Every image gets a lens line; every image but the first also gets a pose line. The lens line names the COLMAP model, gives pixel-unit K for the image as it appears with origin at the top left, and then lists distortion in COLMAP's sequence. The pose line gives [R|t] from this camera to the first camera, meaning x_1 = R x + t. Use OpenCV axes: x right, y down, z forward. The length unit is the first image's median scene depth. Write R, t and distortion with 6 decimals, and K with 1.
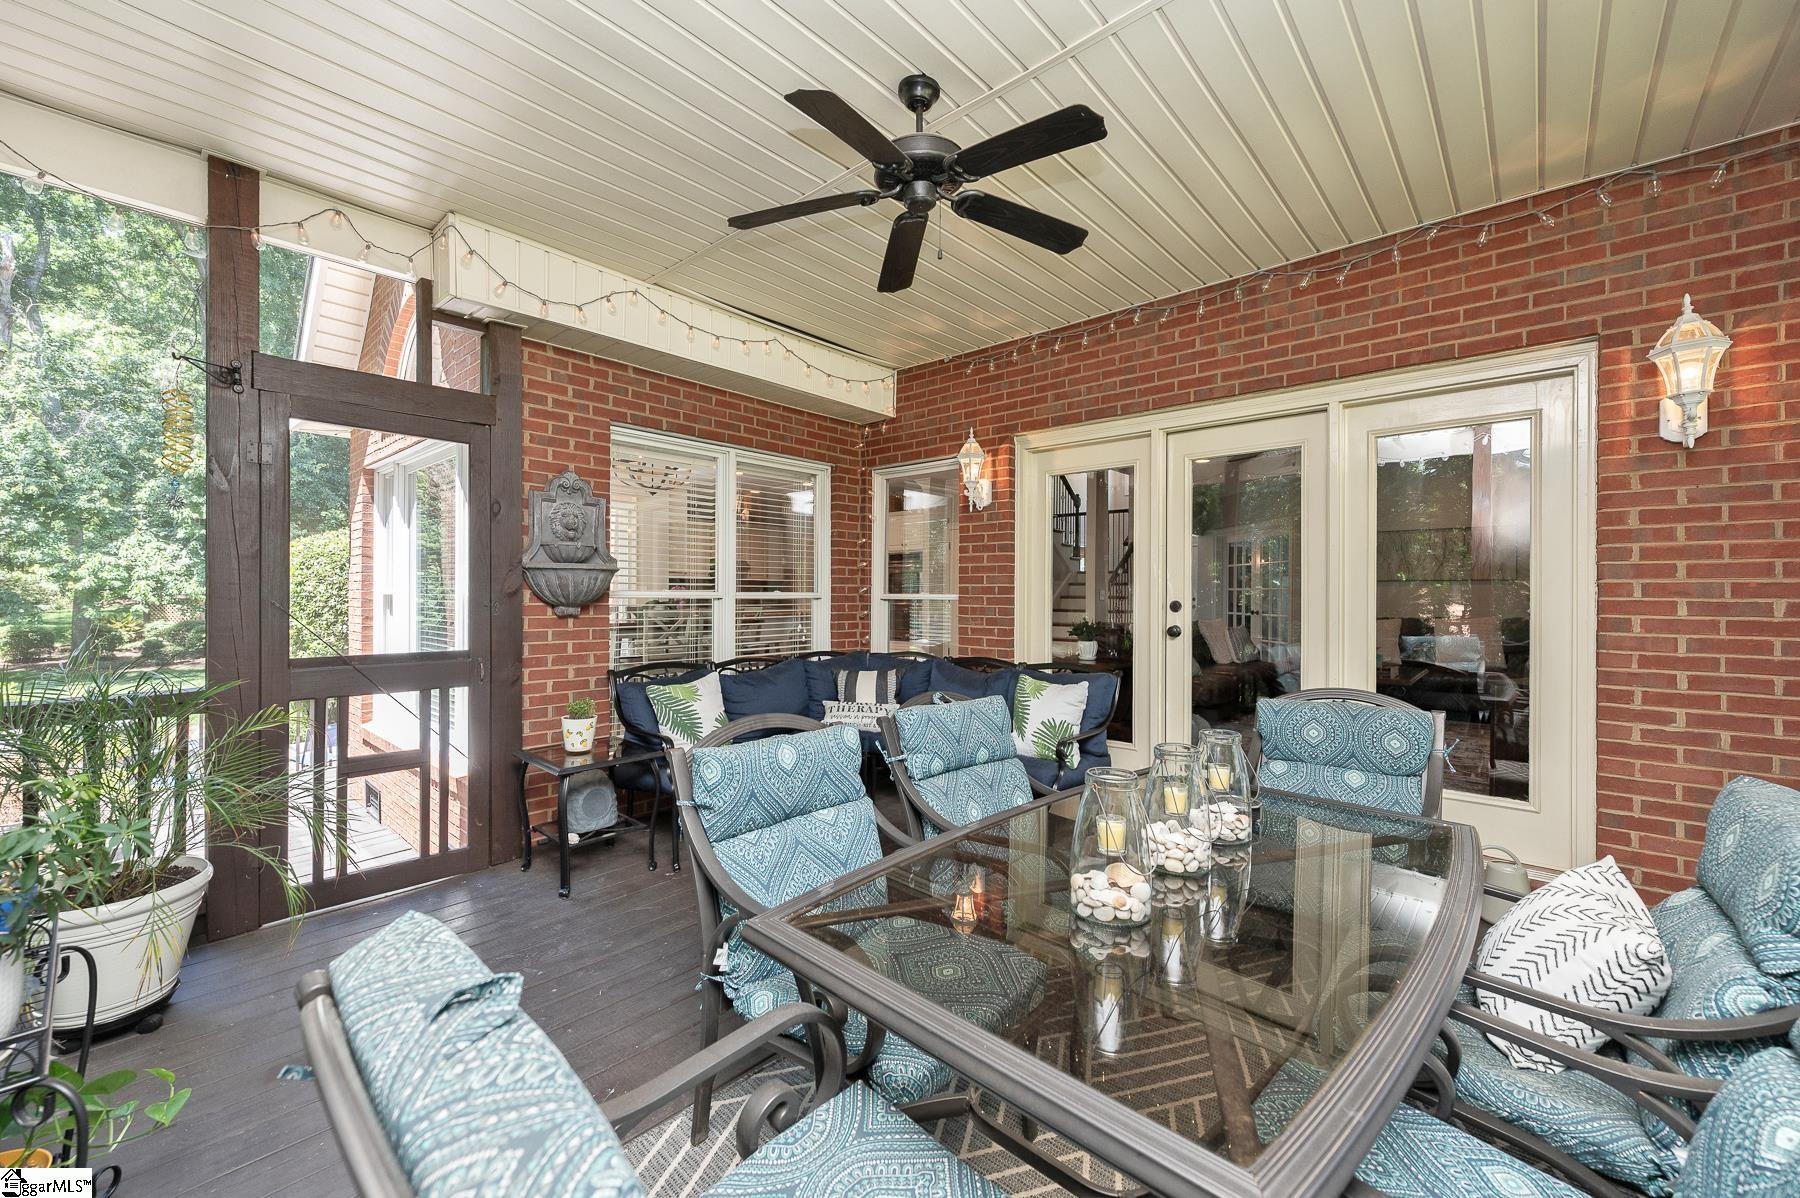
lens RADIAL K [[710.6, 0, 891.7], [0, 710.6, 597.5], [0, 0, 1]] dist [0.000384, 0.000029]
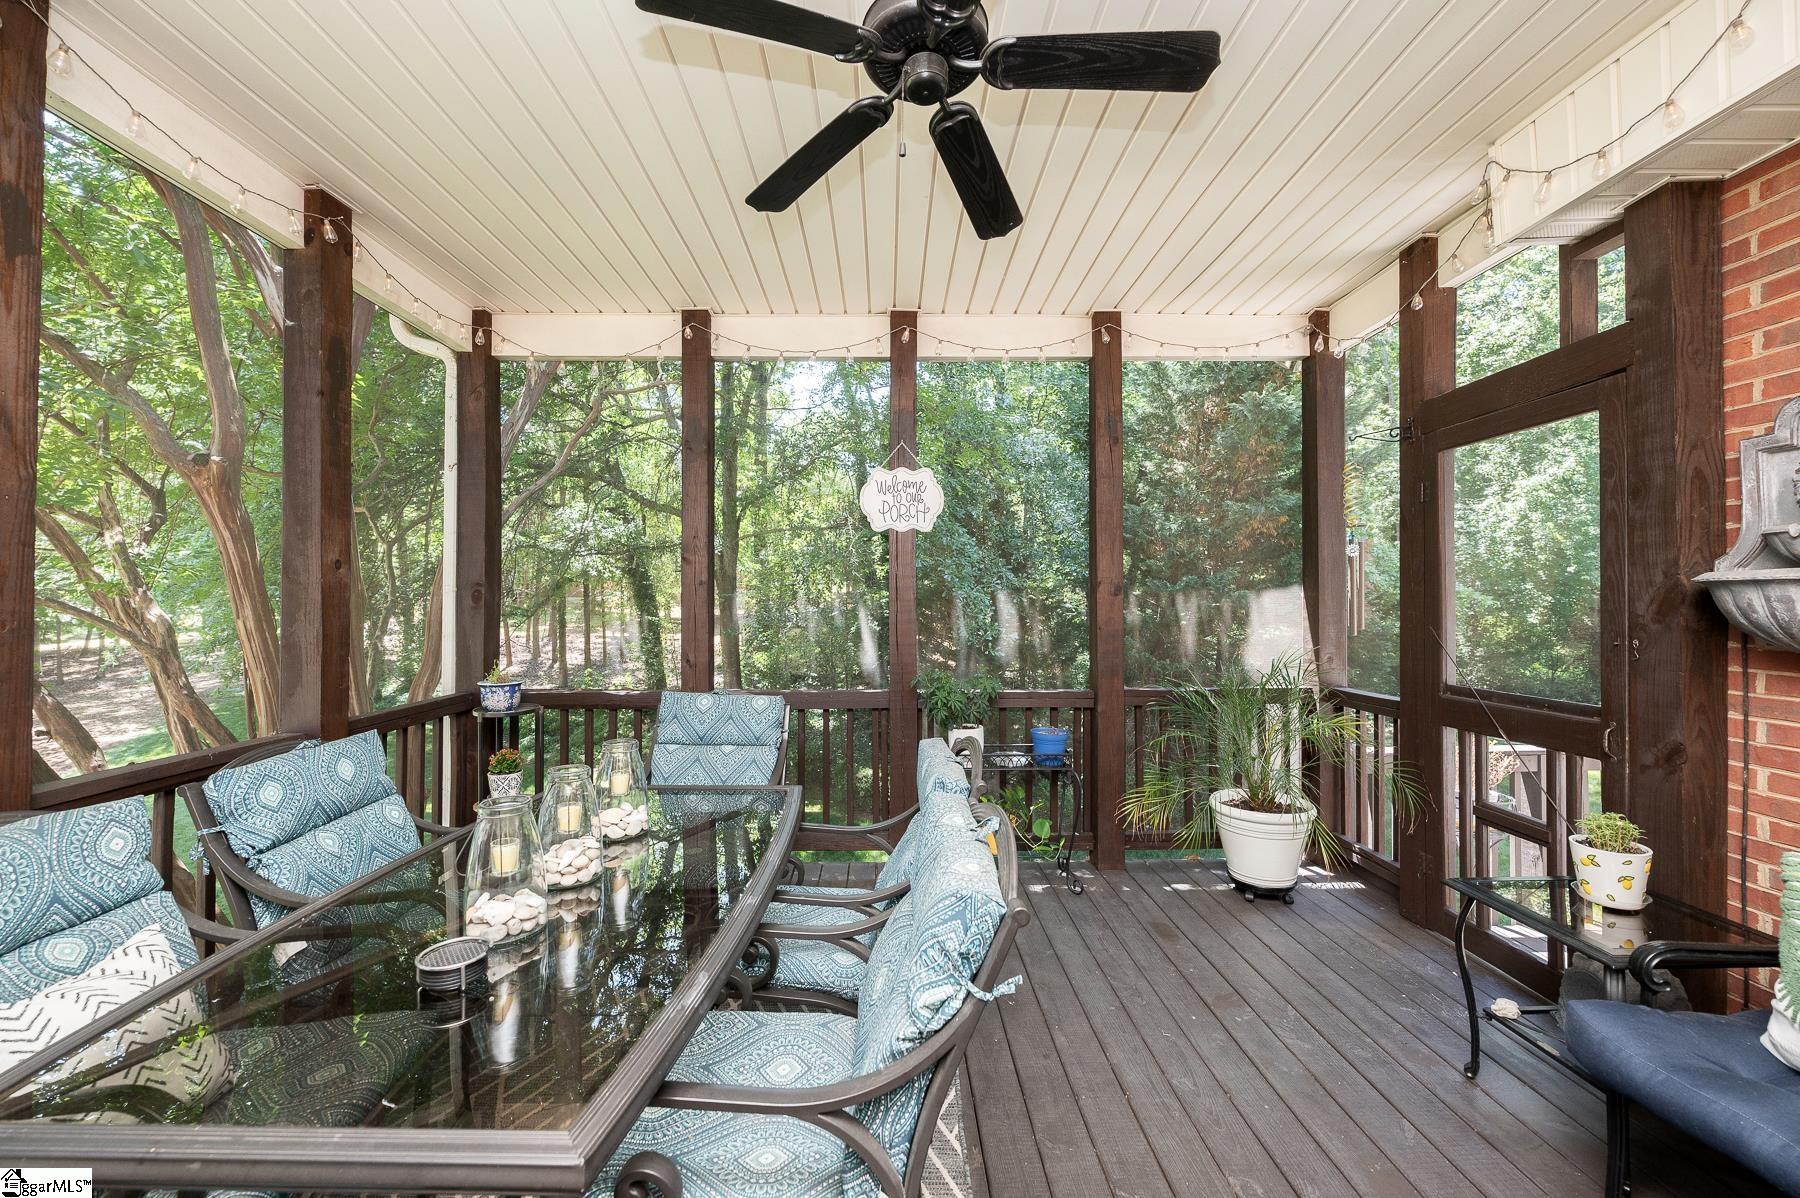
lens RADIAL K [[710.6, 0, 891.7], [0, 710.6, 597.5], [0, 0, 1]] dist [0.000384, 0.000029]
pose [[-0.733462, -0.012312, -0.679619, 0.083970], [-0.009779, 0.999924, -0.007561, -0.004489], [0.679660, 0.001100, -0.733527, 0.229841]]
